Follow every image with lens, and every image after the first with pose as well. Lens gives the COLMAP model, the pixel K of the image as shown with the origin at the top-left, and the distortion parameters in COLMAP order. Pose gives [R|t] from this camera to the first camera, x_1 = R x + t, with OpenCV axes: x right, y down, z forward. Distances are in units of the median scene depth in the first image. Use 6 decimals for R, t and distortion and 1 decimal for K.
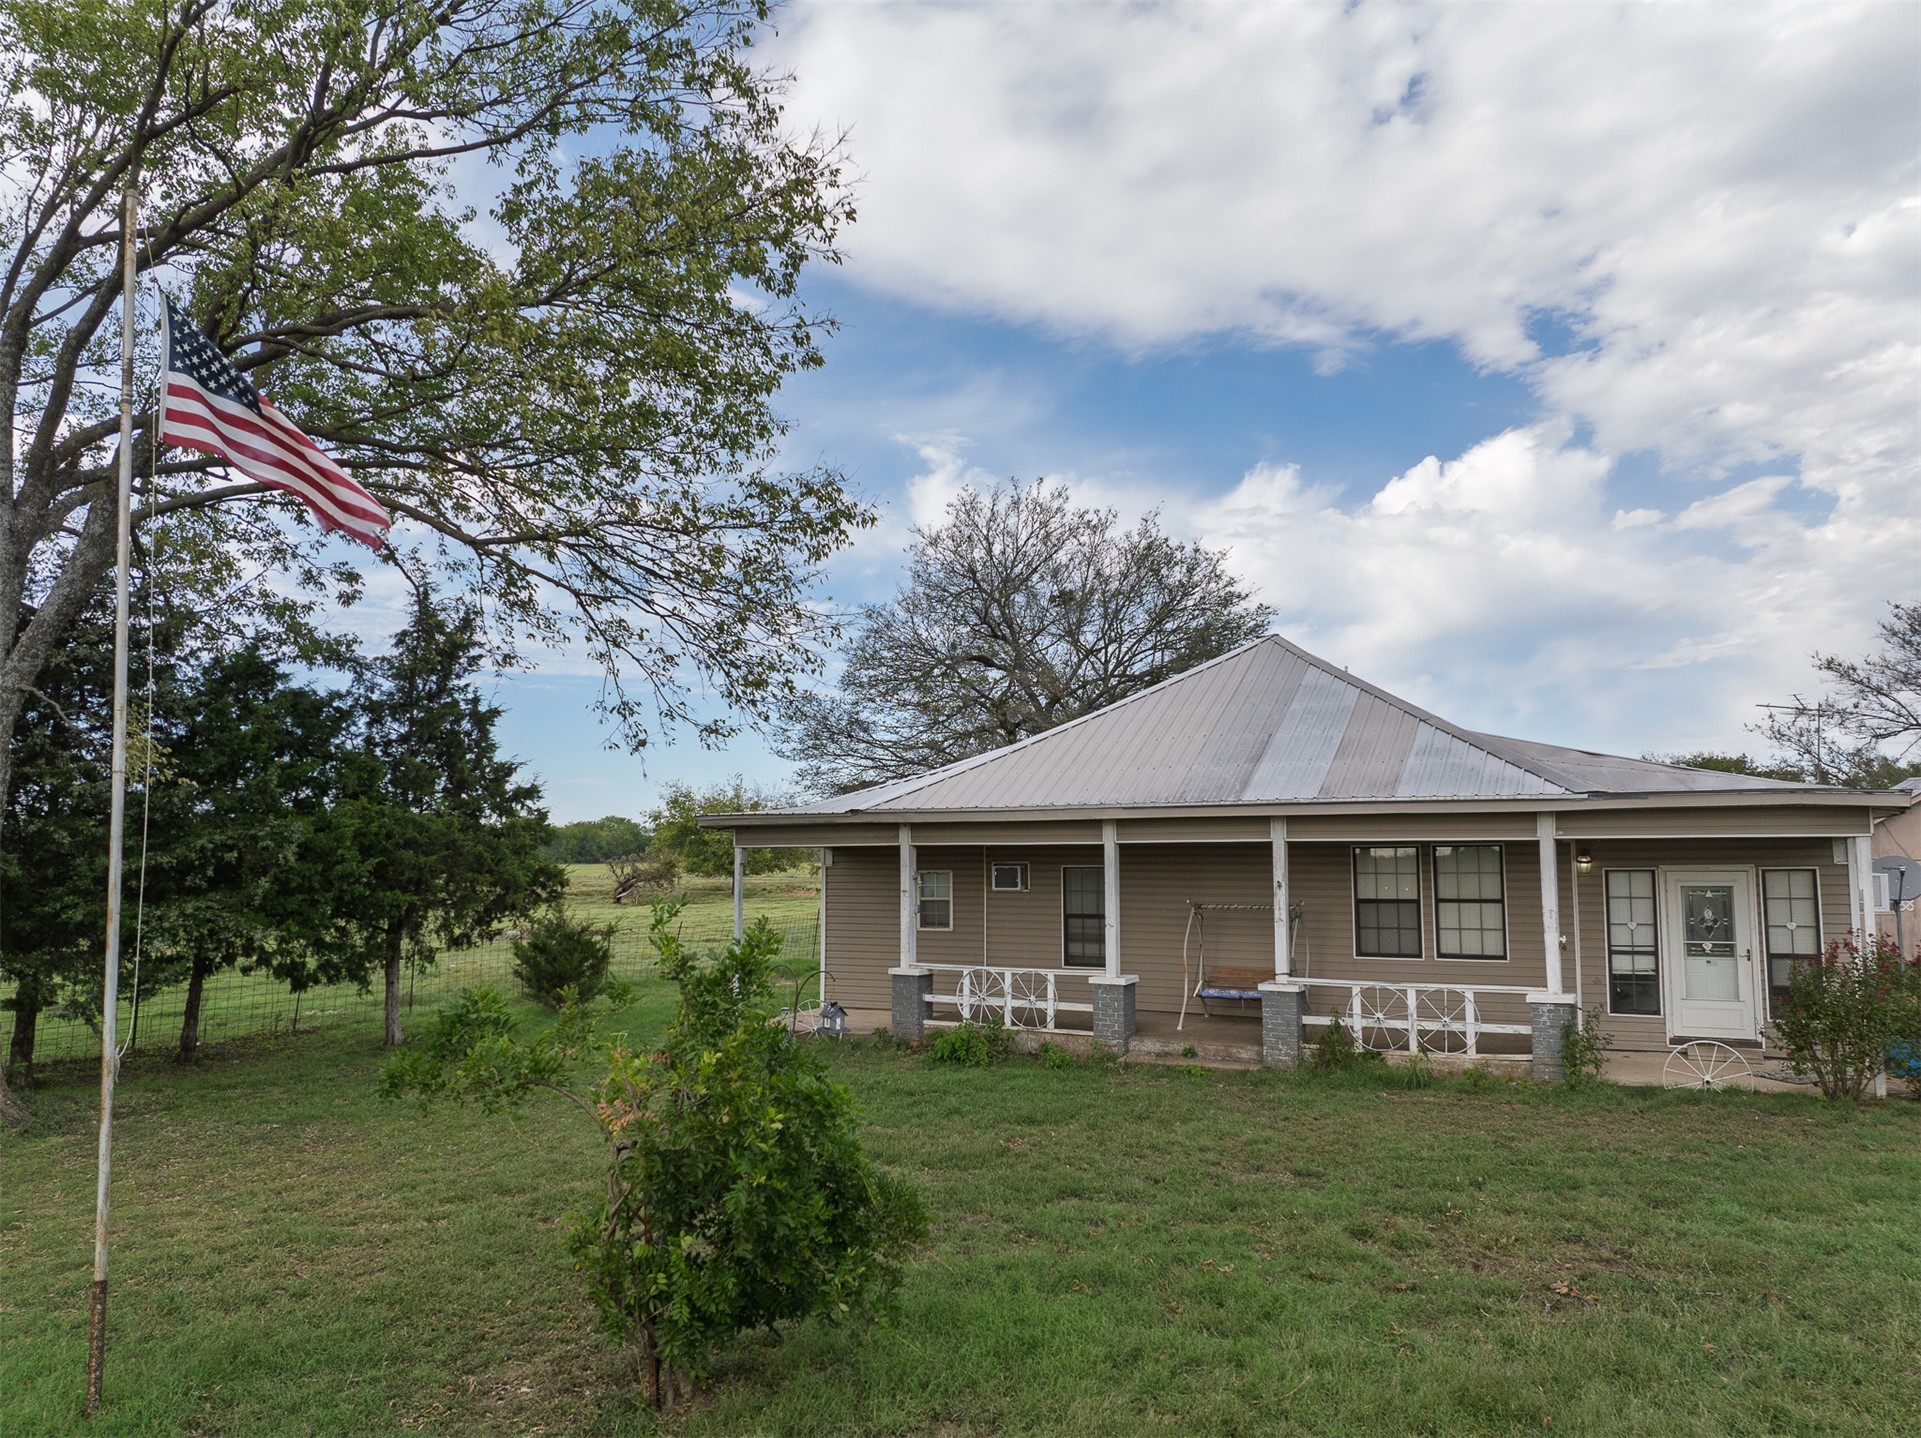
lens RADIAL K [[1355.1, 0, 958.4], [0, 1355.1, 716.6], [0, 0, 1]] dist [-0.036949, 0.000118]
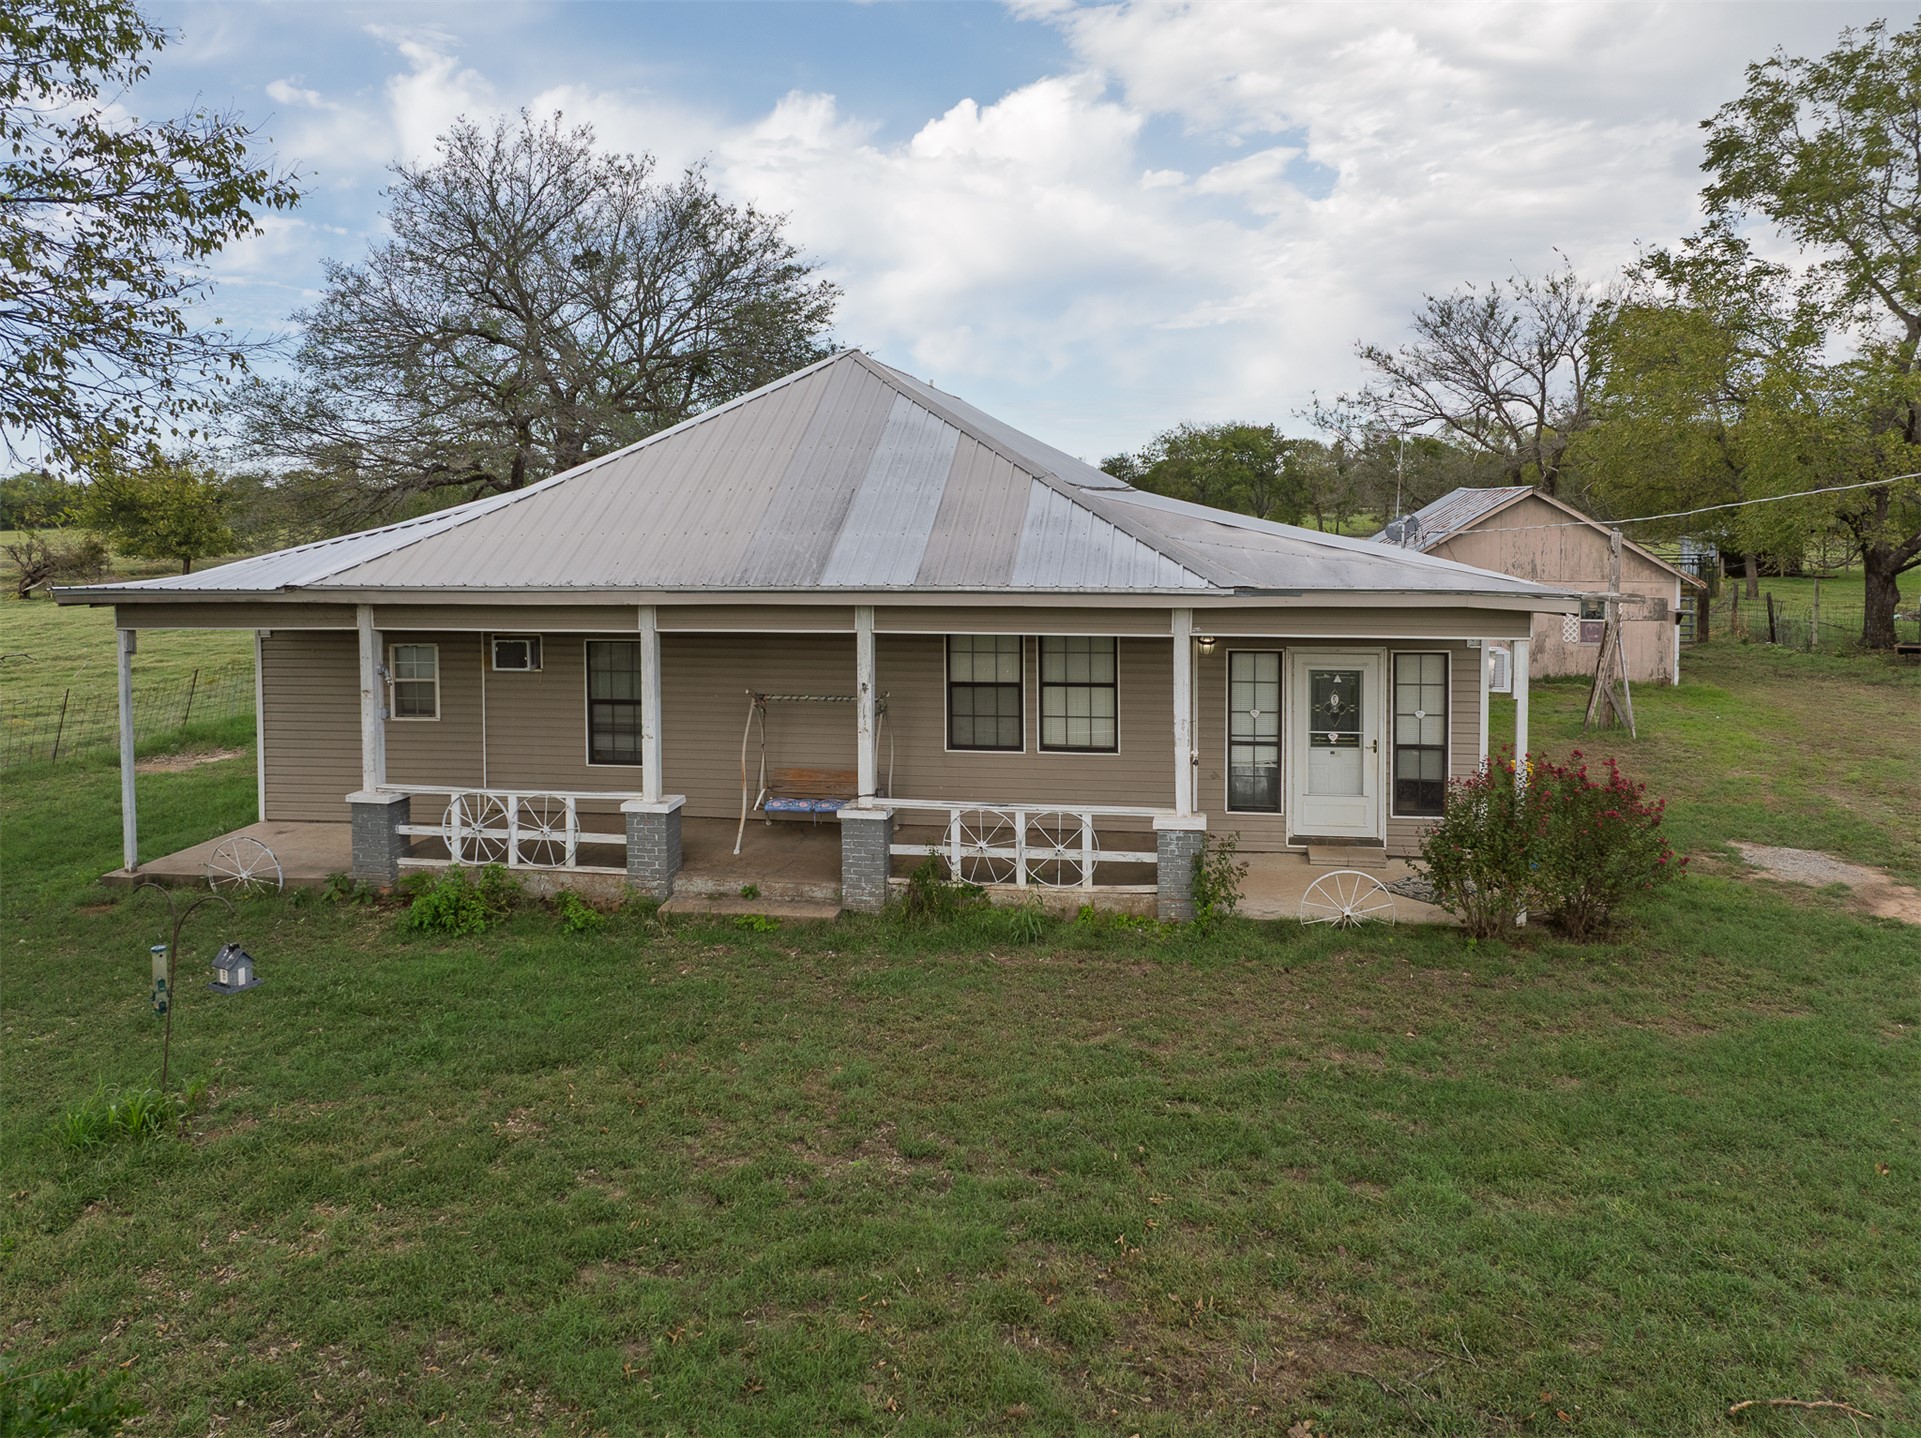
lens RADIAL K [[1378.2, 0, 957.5], [0, 1378.2, 503.4], [0, 0, 1]] dist [-0.005183, -0.053750]
pose [[0.944496, -0.012961, 0.328267, 0.022034], [-0.025341, 0.993370, 0.112135, -0.071369], [-0.327544, -0.114230, 0.937905, 0.215695]]
